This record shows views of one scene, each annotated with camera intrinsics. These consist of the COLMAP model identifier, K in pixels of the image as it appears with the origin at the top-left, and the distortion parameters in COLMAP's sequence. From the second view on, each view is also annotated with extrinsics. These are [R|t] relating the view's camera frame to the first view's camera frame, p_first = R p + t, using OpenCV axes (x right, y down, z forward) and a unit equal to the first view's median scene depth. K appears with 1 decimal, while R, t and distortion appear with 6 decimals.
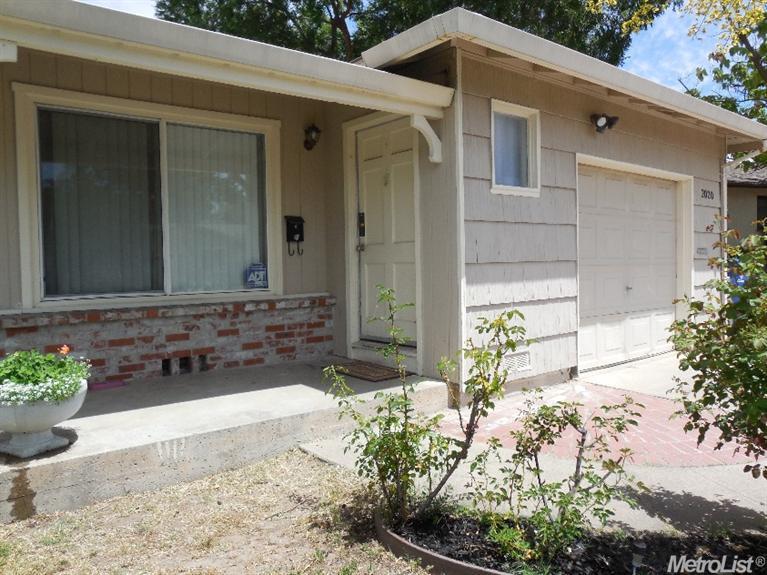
lens RADIAL K [[587.6, 0, 415.1], [0, 587.6, 285.4], [0, 0, 1]] dist [-0.056191, 0.002539]
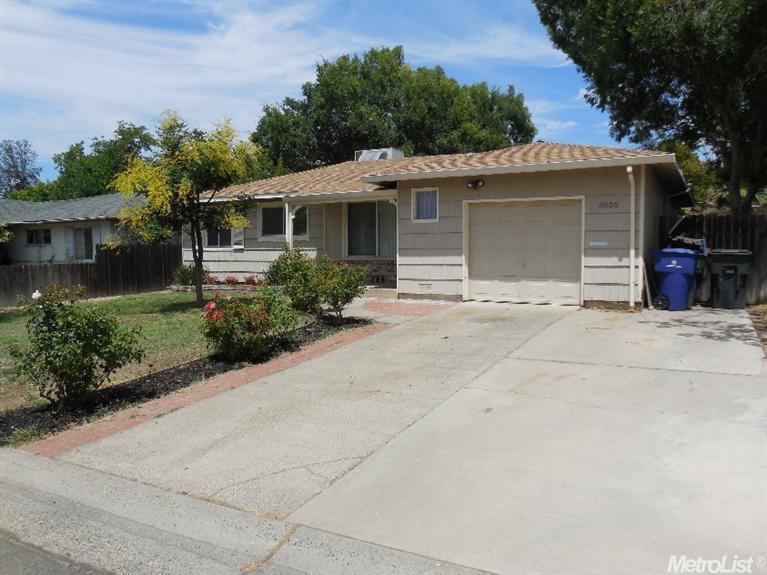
lens RADIAL K [[587.6, 0, 415.1], [0, 587.6, 285.4], [0, 0, 1]] dist [-0.056191, 0.002539]
pose [[0.389957, 0.076582, -0.917643, 2.601345], [-0.035512, 0.997045, 0.068118, -0.054414], [0.920148, 0.006024, 0.391525, -0.056316]]
